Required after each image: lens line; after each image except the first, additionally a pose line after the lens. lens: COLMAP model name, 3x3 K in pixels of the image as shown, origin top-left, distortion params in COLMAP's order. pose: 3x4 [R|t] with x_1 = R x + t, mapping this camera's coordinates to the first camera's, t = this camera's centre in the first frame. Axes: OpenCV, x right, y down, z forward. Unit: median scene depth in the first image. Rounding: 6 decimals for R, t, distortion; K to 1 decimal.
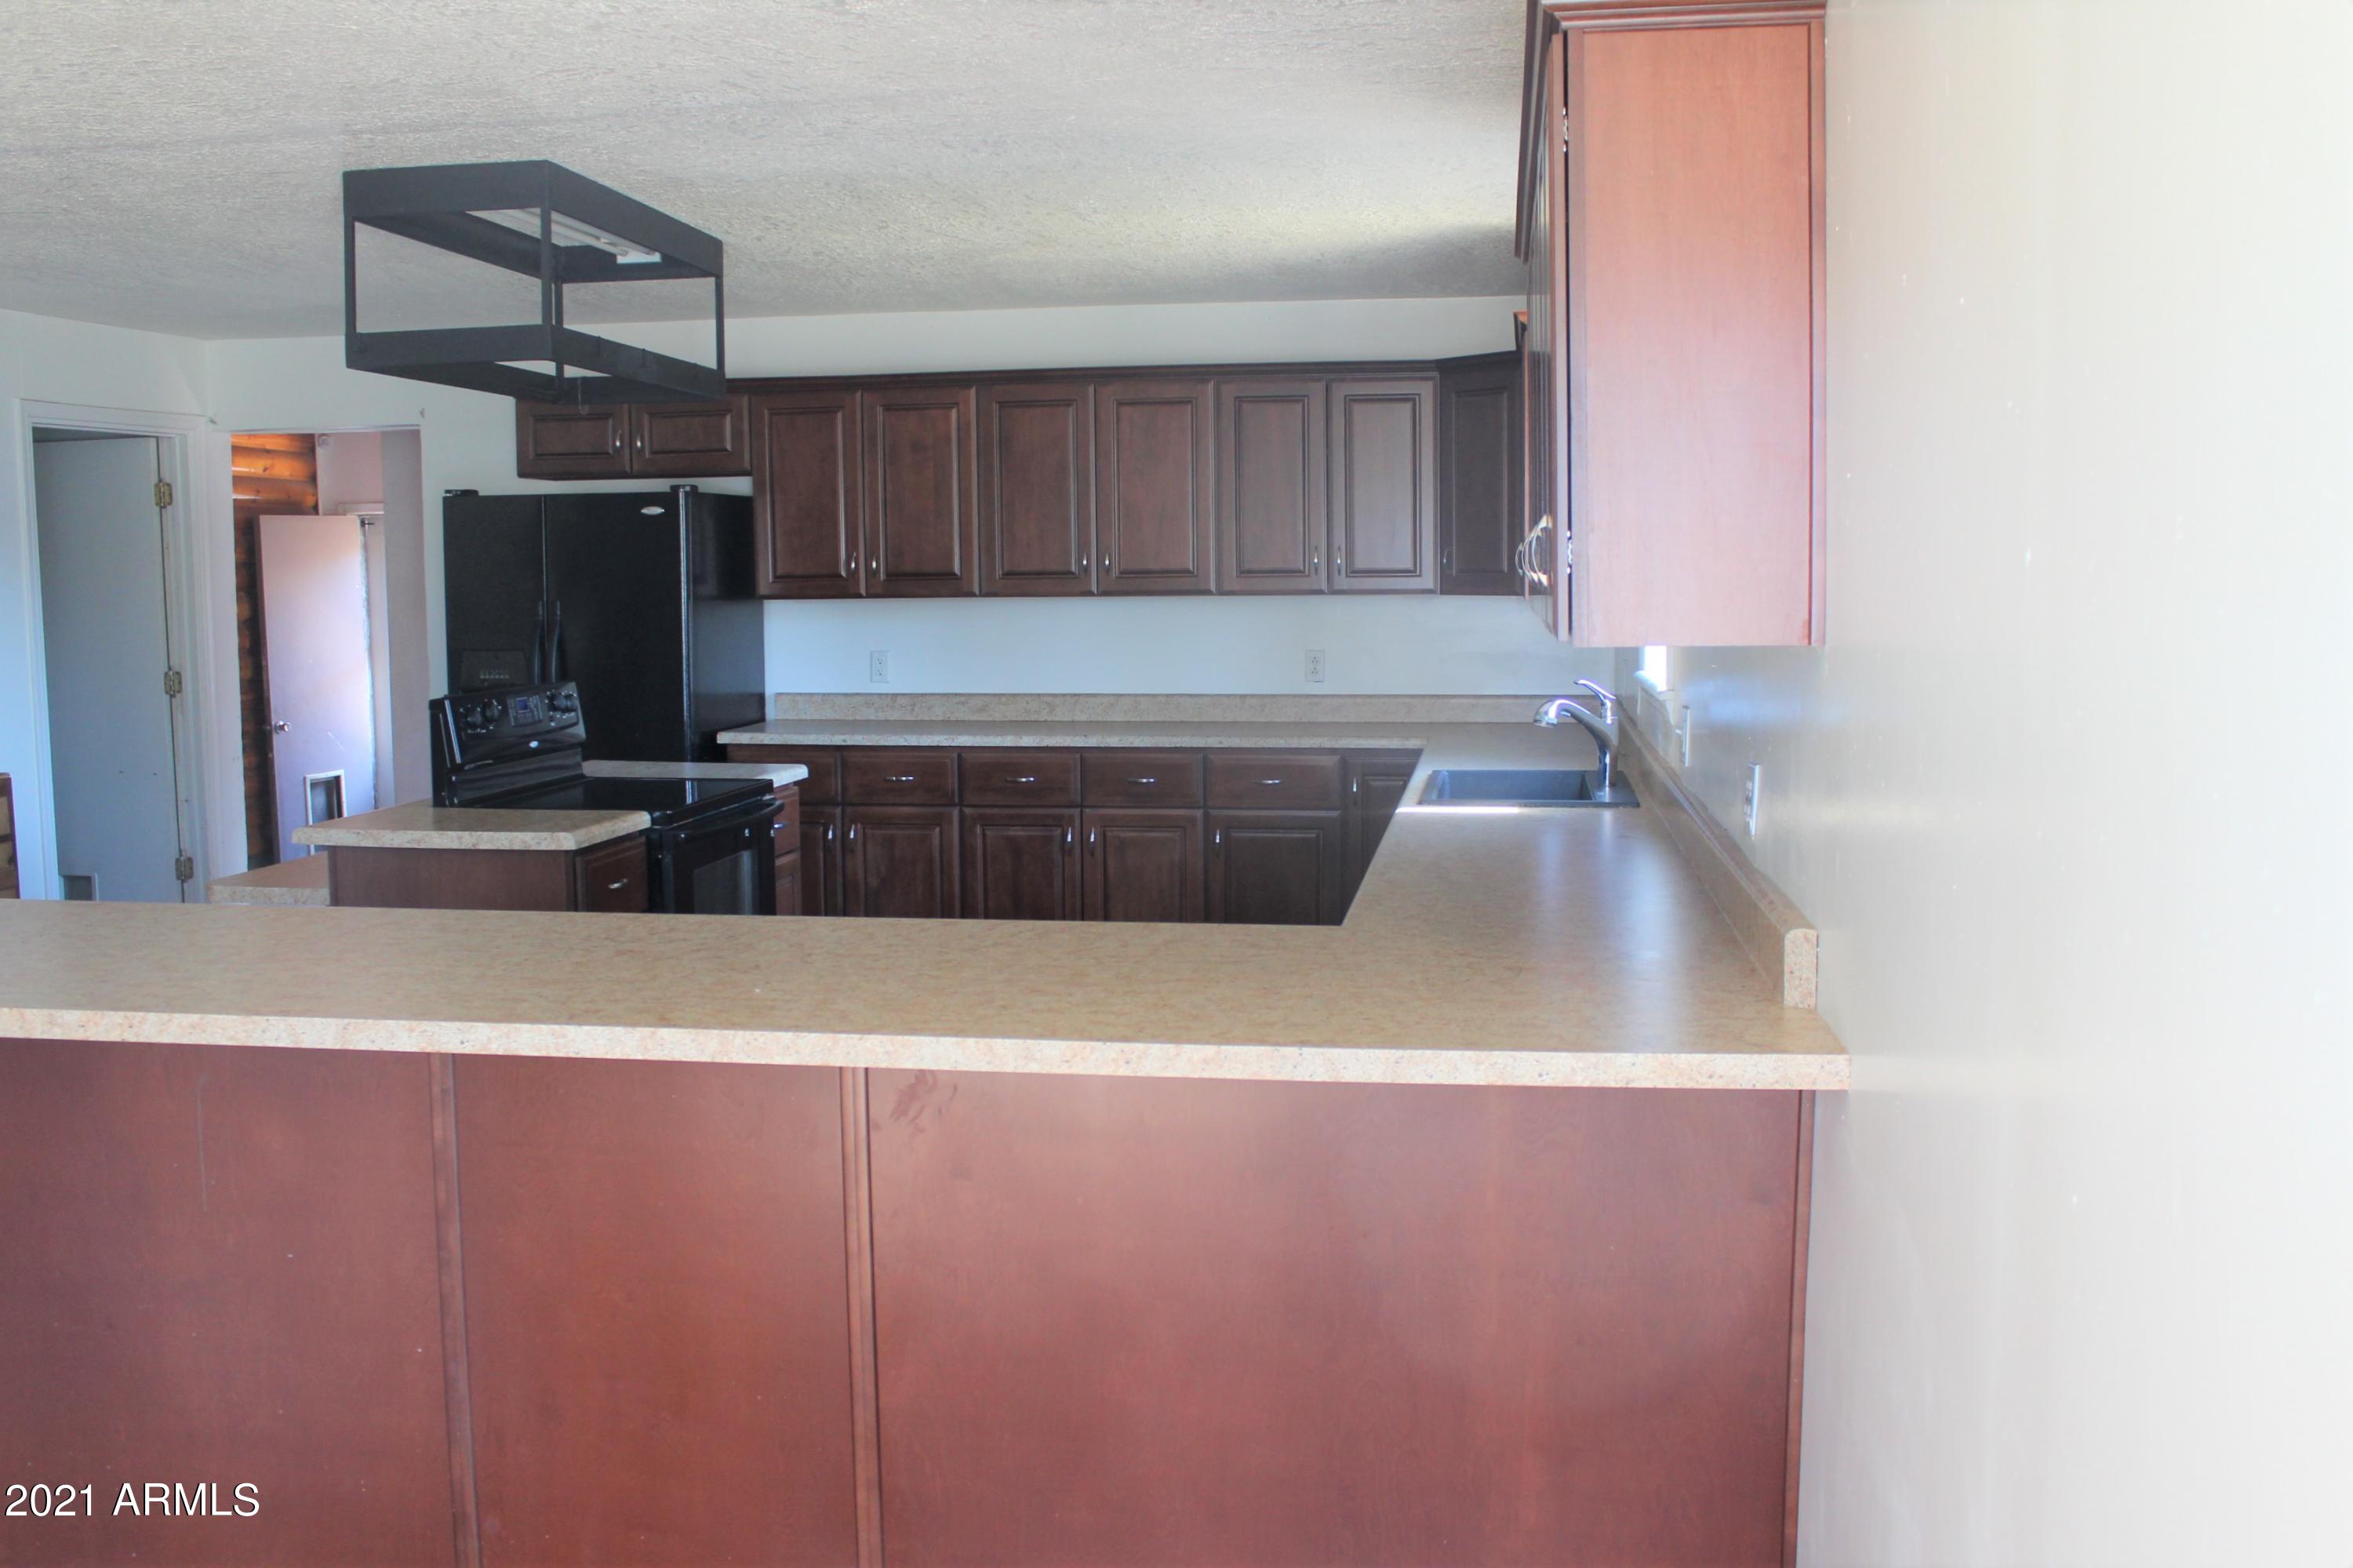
lens RADIAL K [[2160.4, 0, 1180.9], [0, 2160.4, 780.4], [0, 0, 1]] dist [-0.084734, 0.000000]
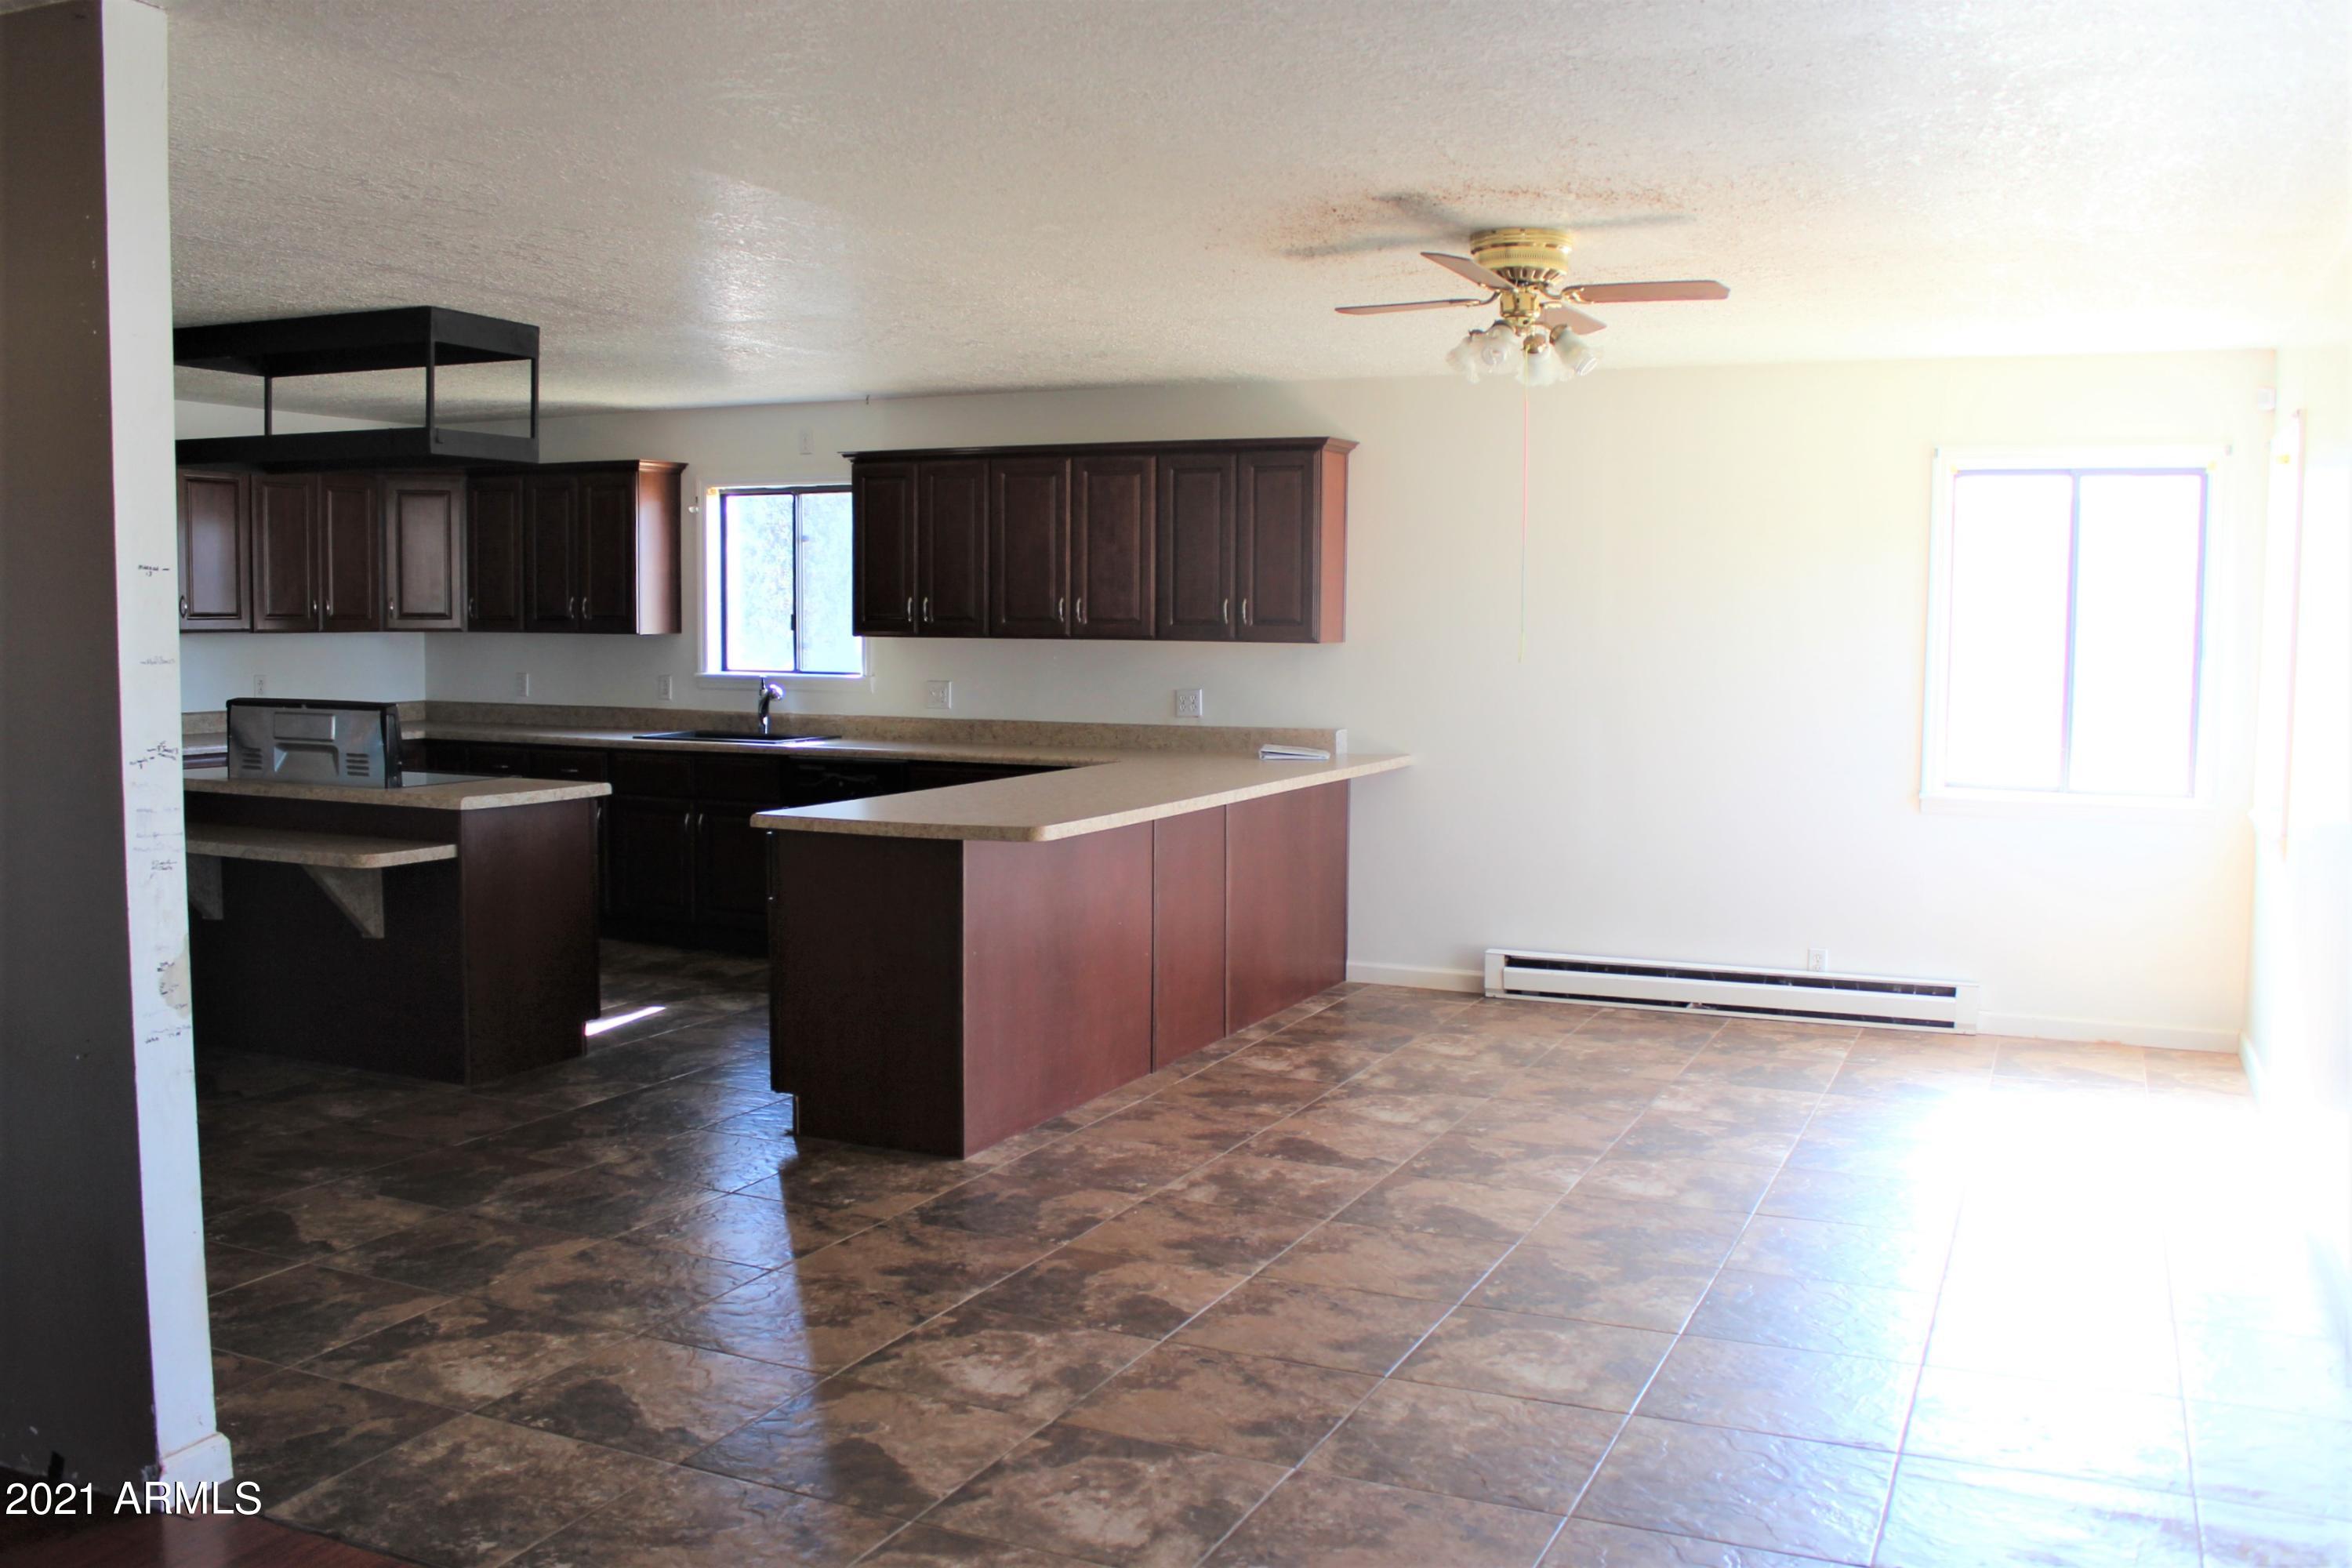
lens RADIAL K [[1990.2, 0, 1198.7], [0, 1990.2, 790.2], [0, 0, 1]] dist [-0.116683, 0.077719]
pose [[0.289591, -0.071803, 0.954453, -0.941028], [0.084959, 0.995175, 0.049089, -0.000984], [-0.953372, 0.066873, 0.294294, 0.123977]]
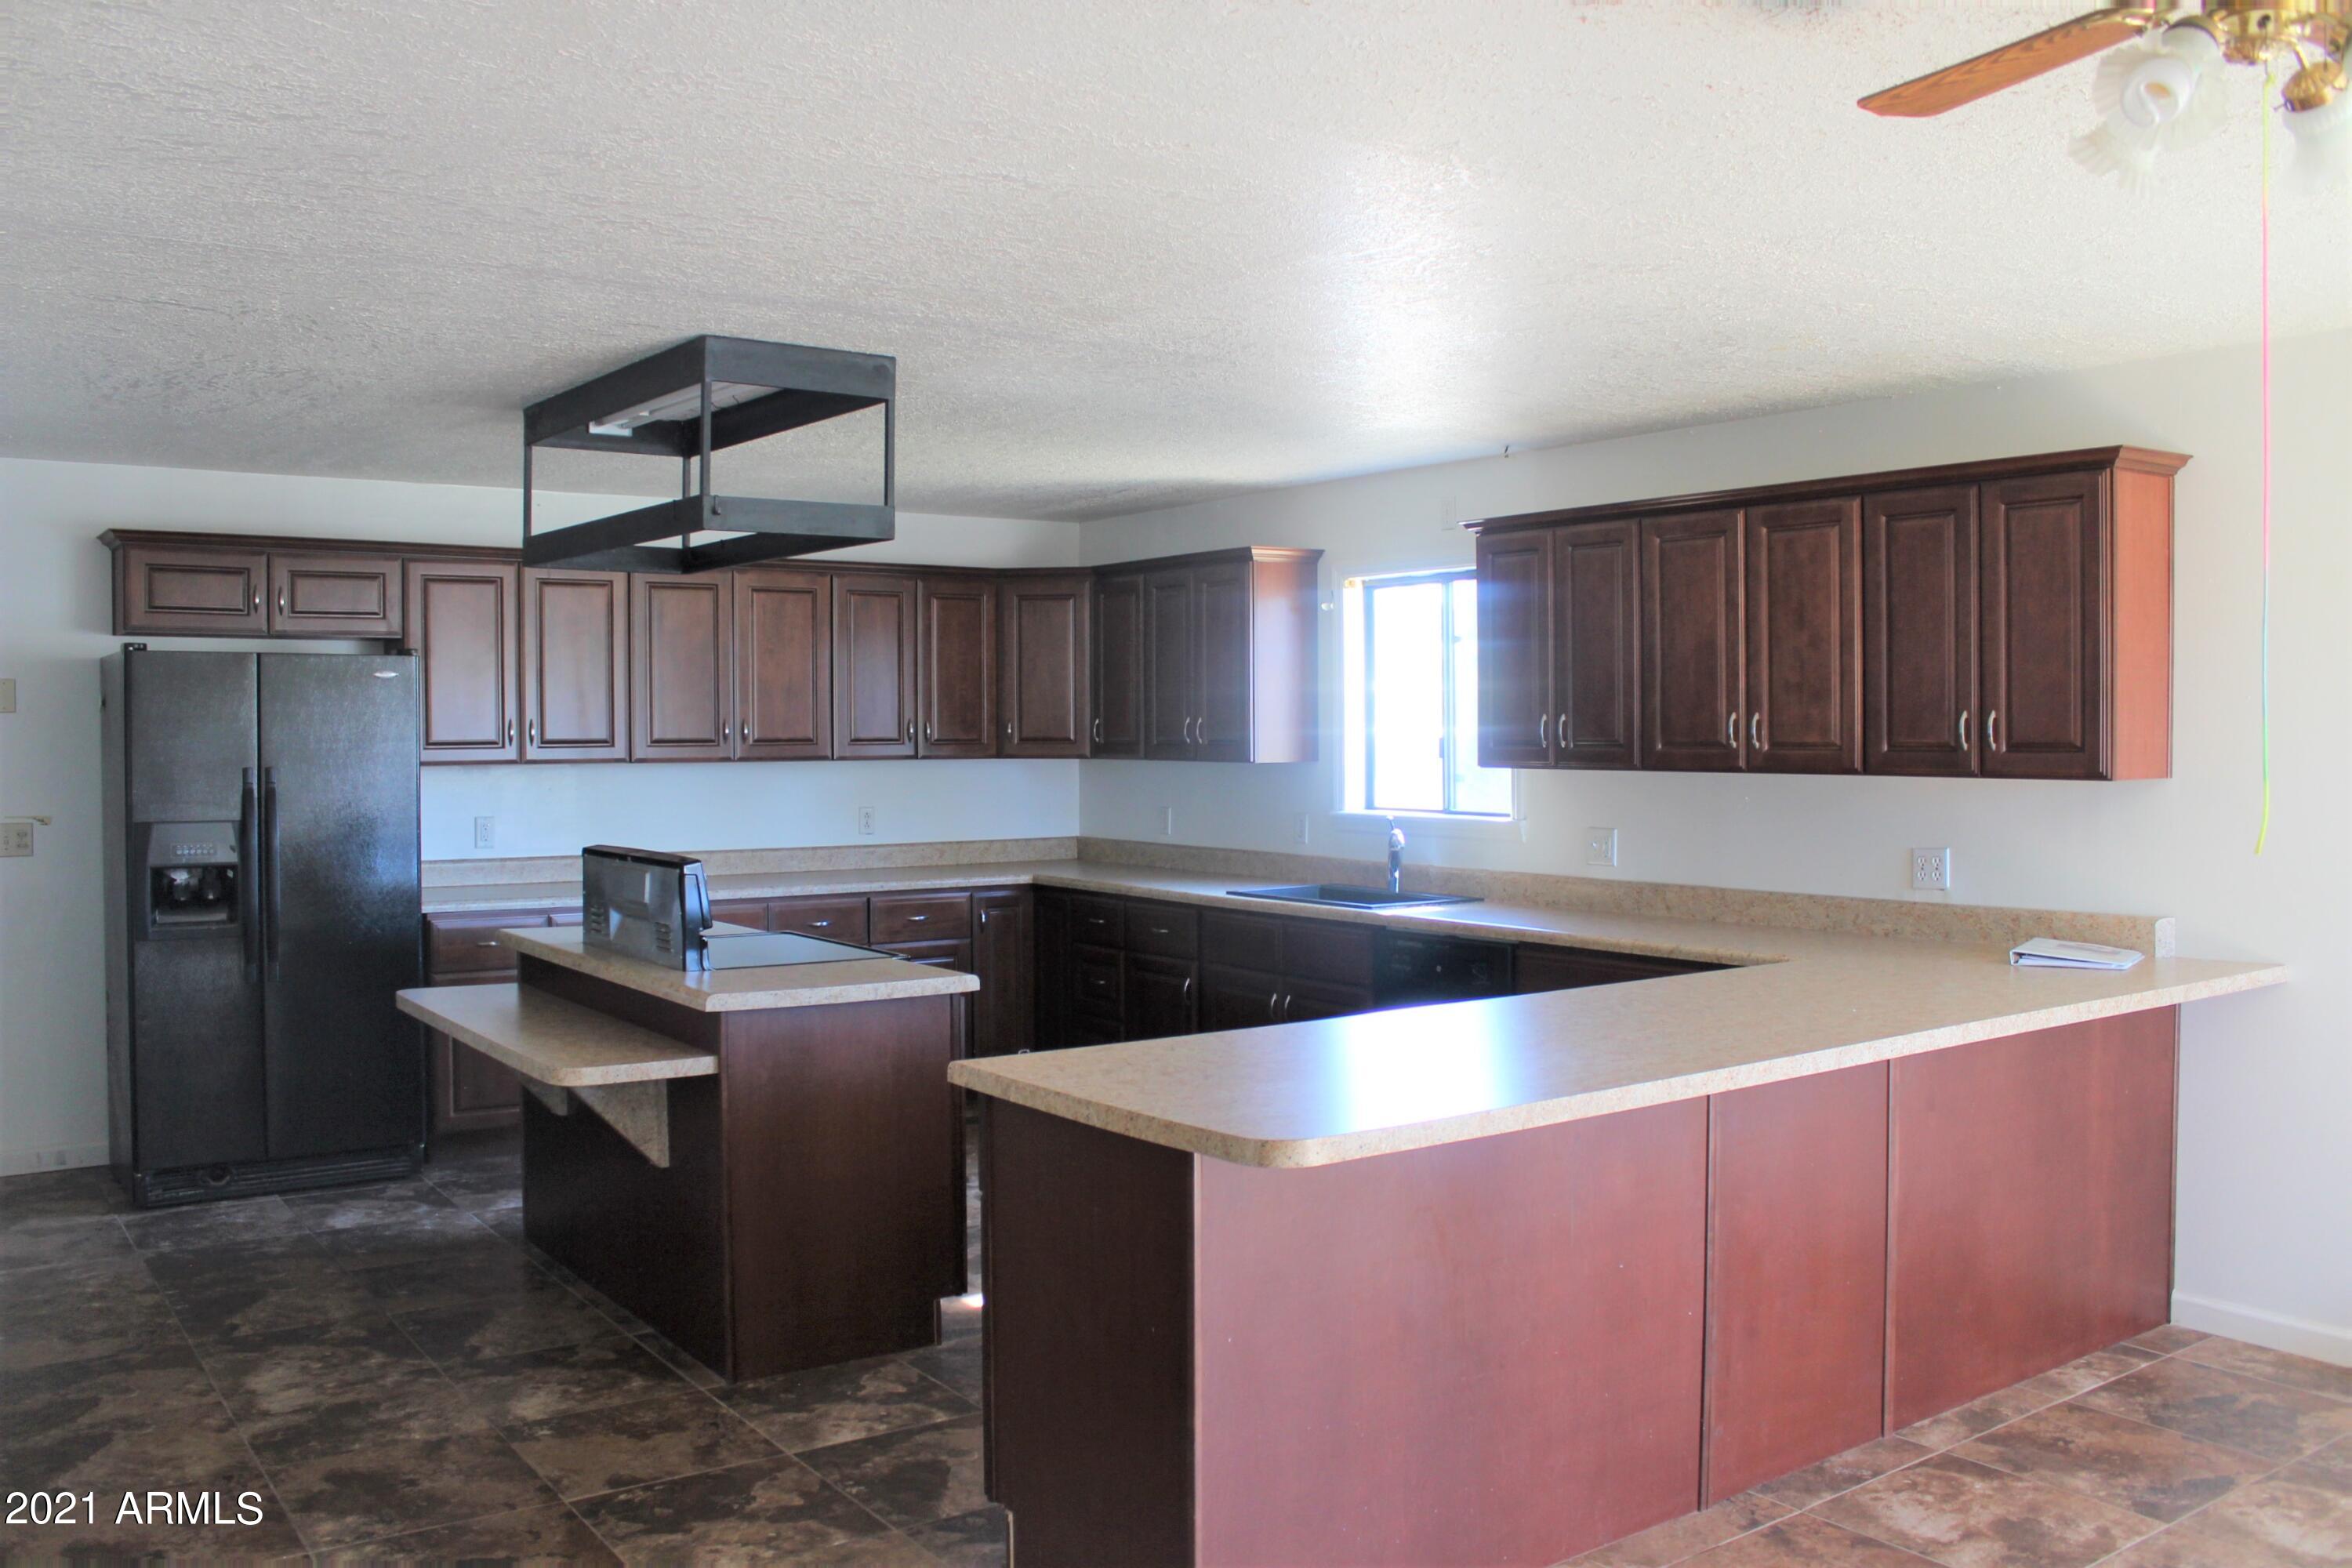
lens RADIAL K [[1990.2, 0, 1168.4], [0, 1990.2, 786.2], [0, 0, 1]] dist [-0.116683, 0.077719]
pose [[0.725487, -0.011575, 0.688139, -0.603799], [0.064279, 0.996628, -0.051005, -0.006771], [-0.685228, 0.081236, 0.723784, 0.120476]]
